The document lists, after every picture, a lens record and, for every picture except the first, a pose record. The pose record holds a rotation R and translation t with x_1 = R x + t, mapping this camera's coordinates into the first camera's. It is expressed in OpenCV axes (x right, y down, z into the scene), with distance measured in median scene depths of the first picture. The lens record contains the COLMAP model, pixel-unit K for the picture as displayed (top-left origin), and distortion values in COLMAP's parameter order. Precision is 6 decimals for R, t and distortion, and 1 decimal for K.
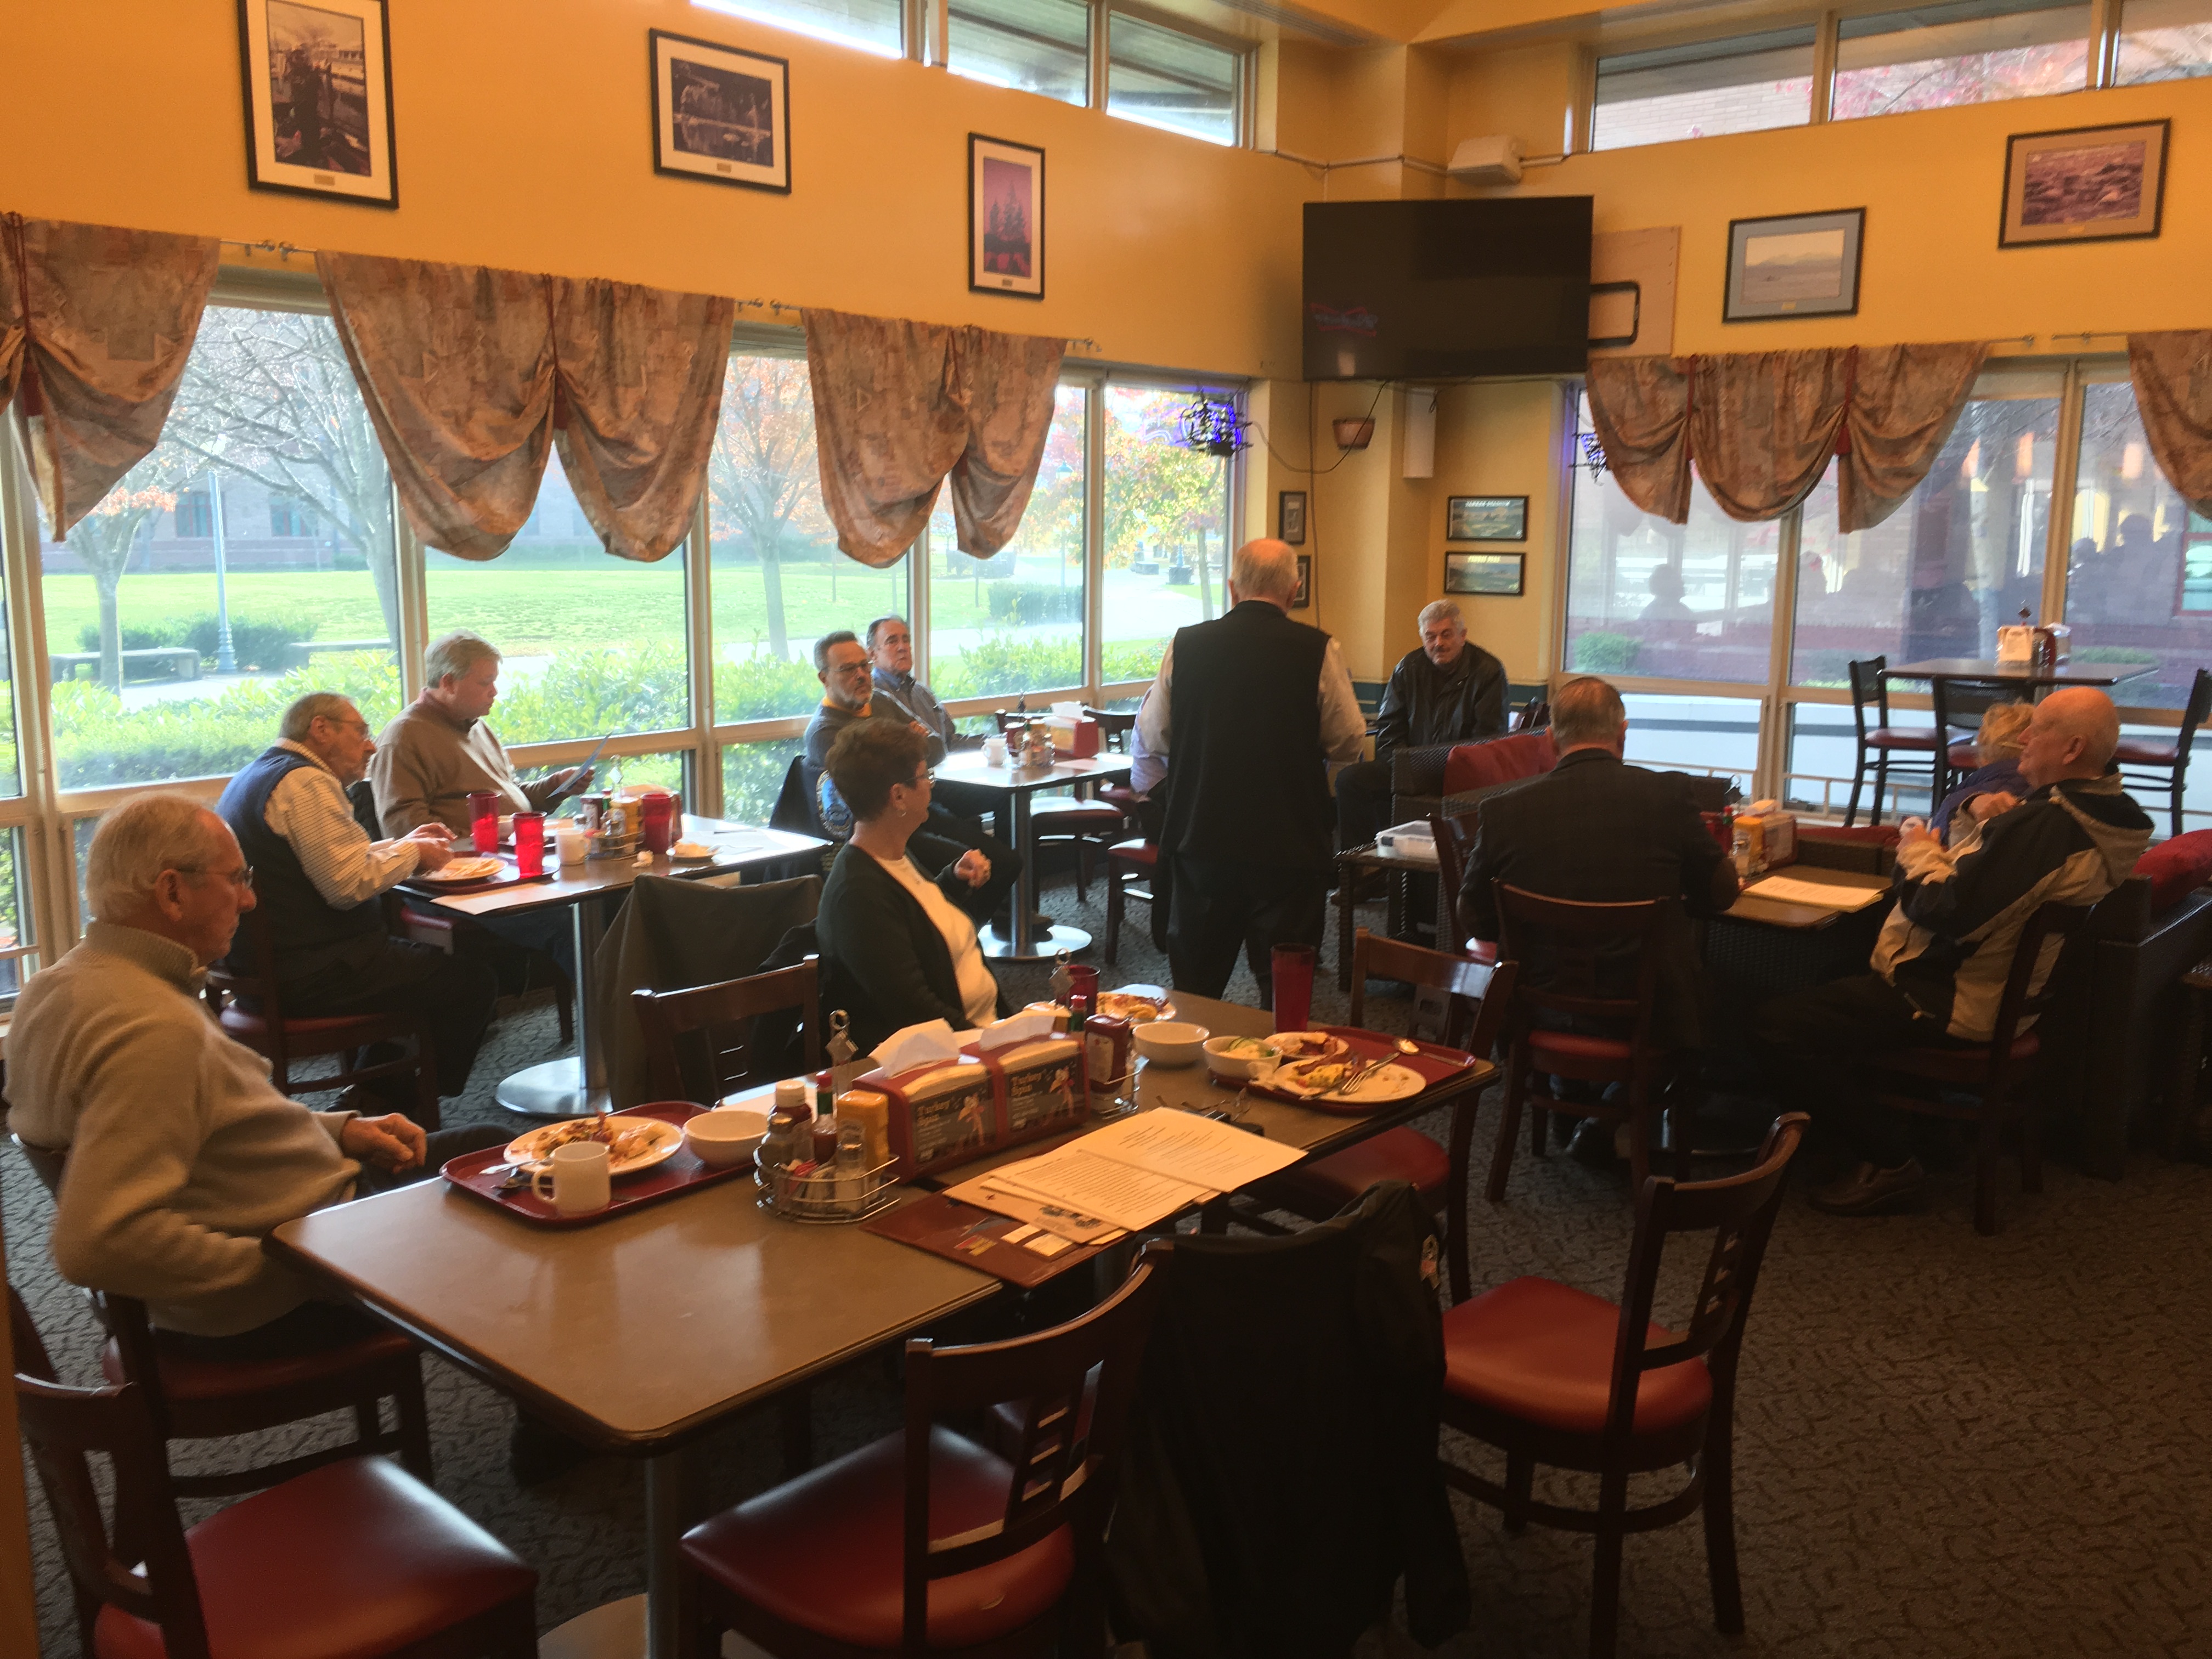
lens RADIAL K [[1857.8, 0, 1110.5], [0, 1857.8, 837.1], [0, 0, 1]] dist [0.002501, 0.000385]
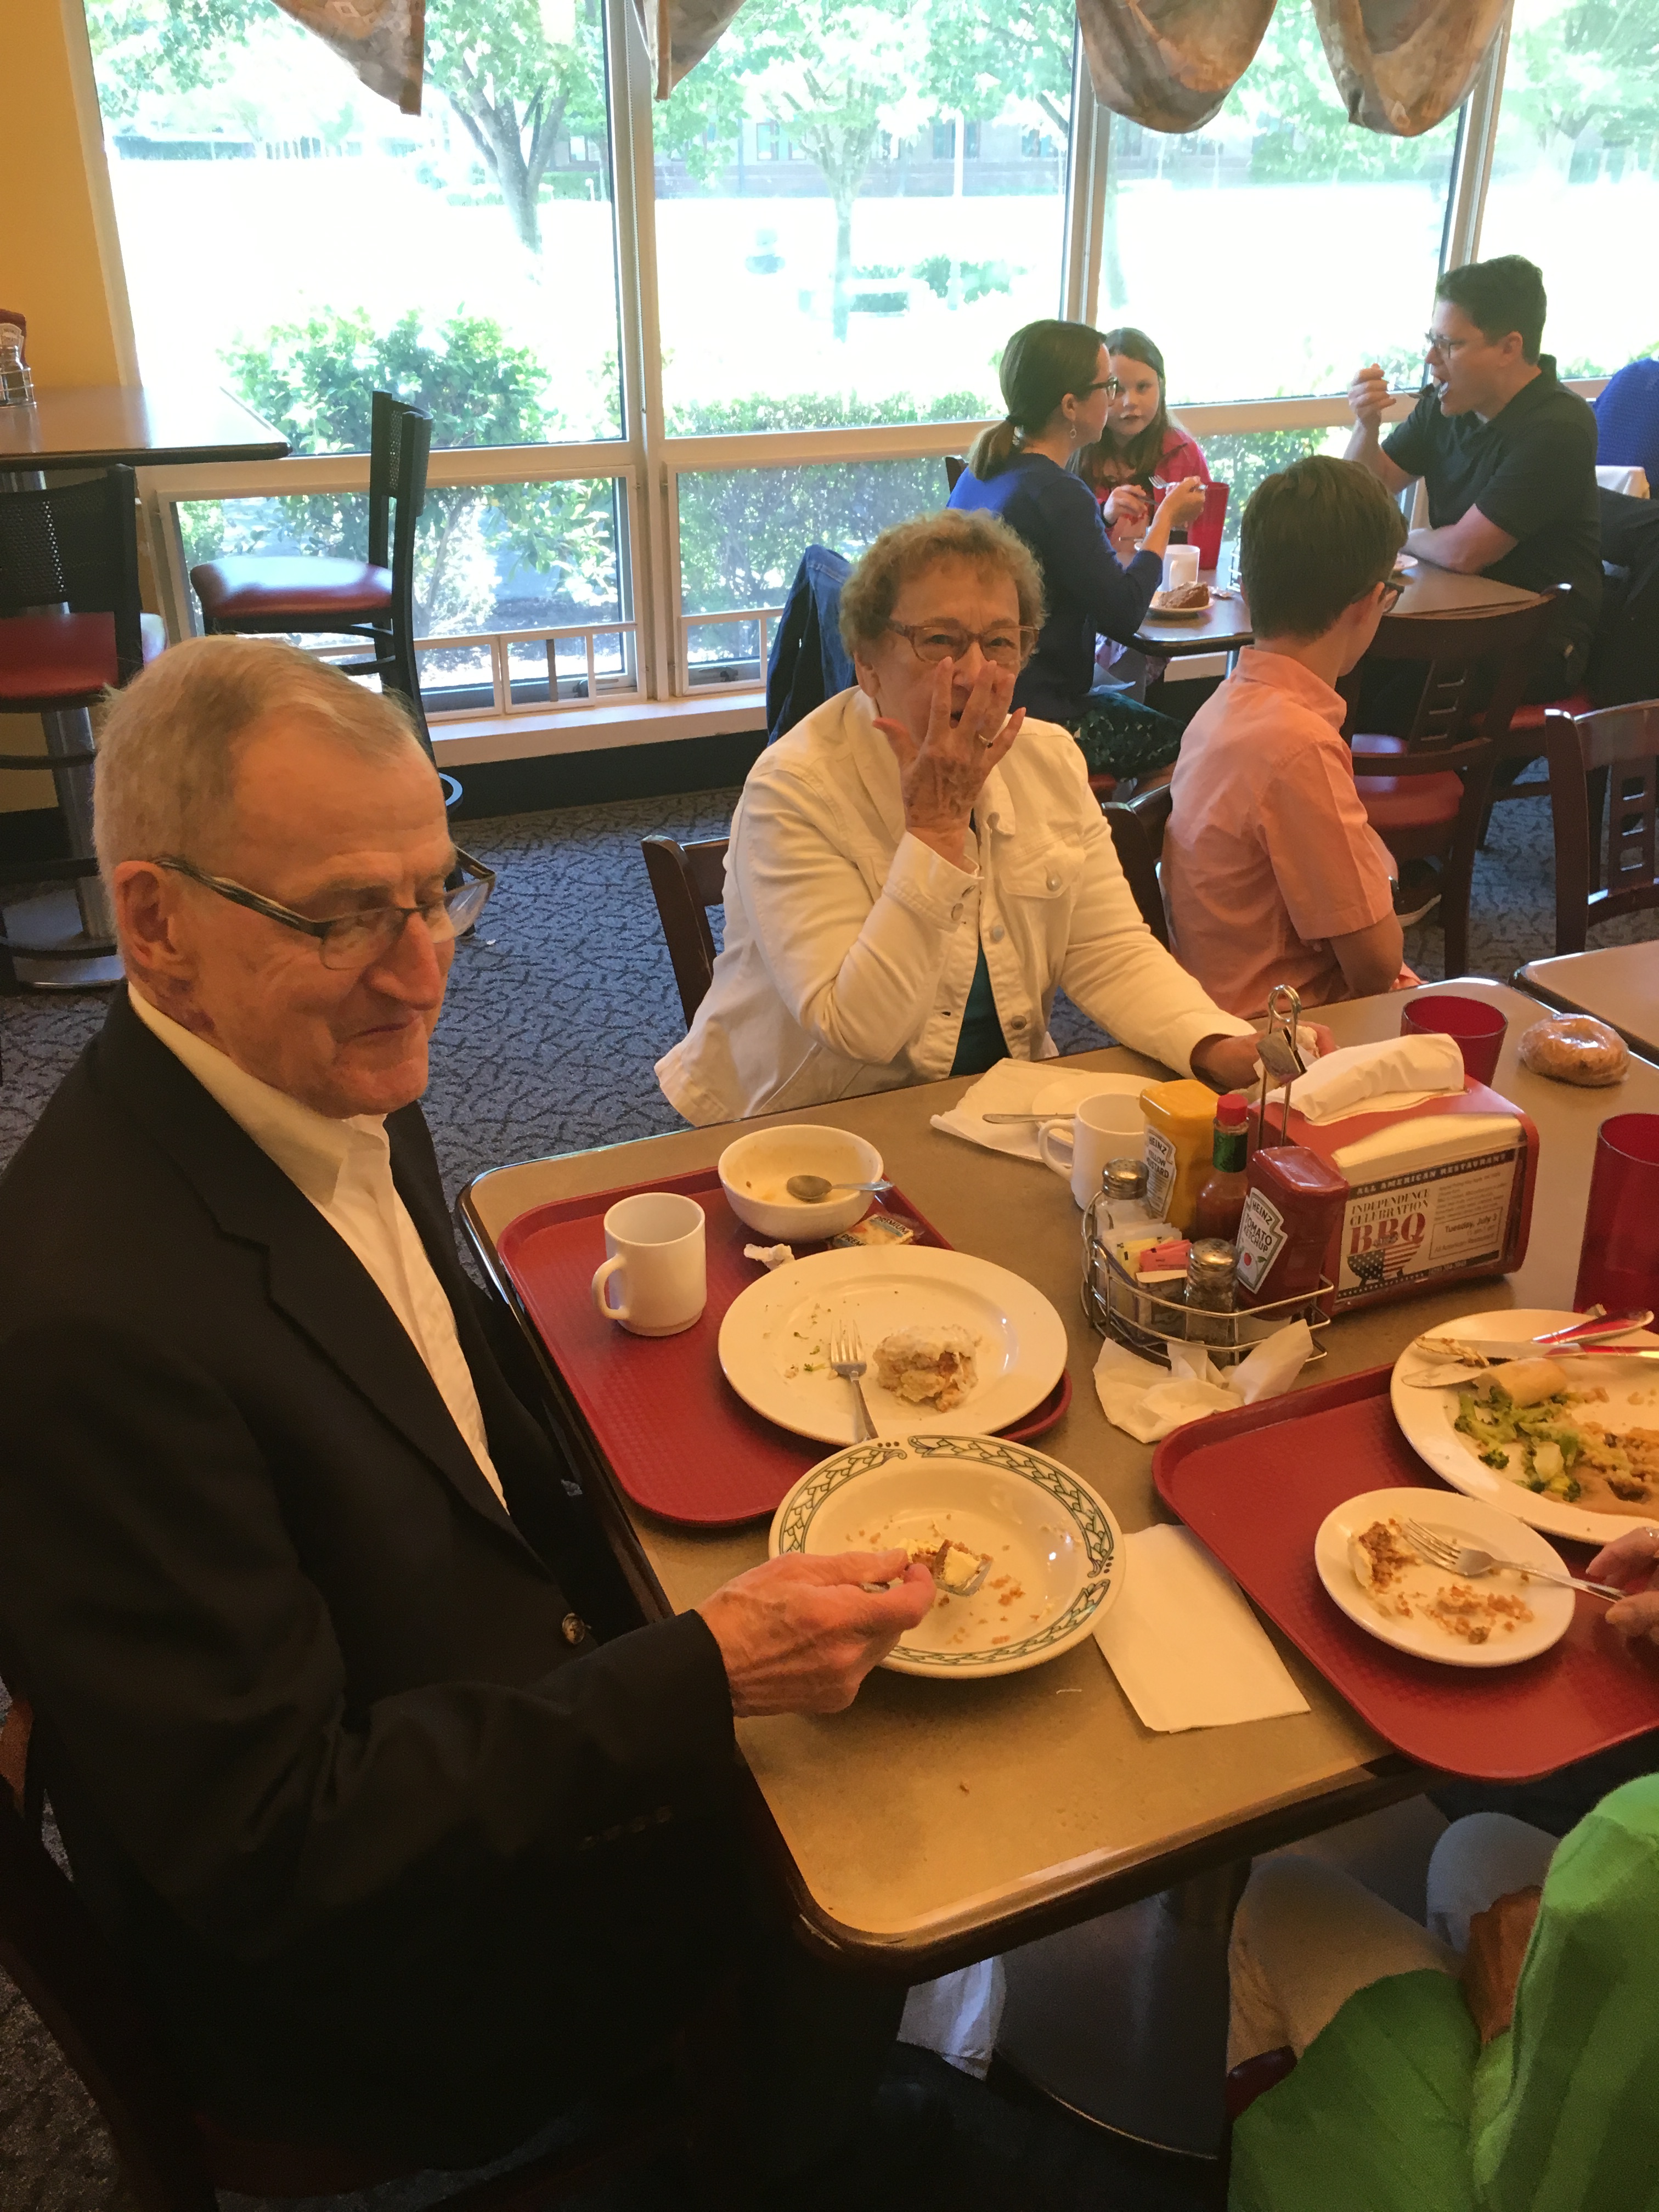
lens RADIAL K [[1857.8, 0, 833.9], [0, 1857.8, 1105.7], [0, 0, 1]] dist [0.002501, 0.000385]
pose [[0.872961, 0.212858, -0.438898, -0.043743], [-0.069194, 0.944704, 0.320541, -0.009521], [0.482858, -0.249451, 0.839418, 0.181816]]
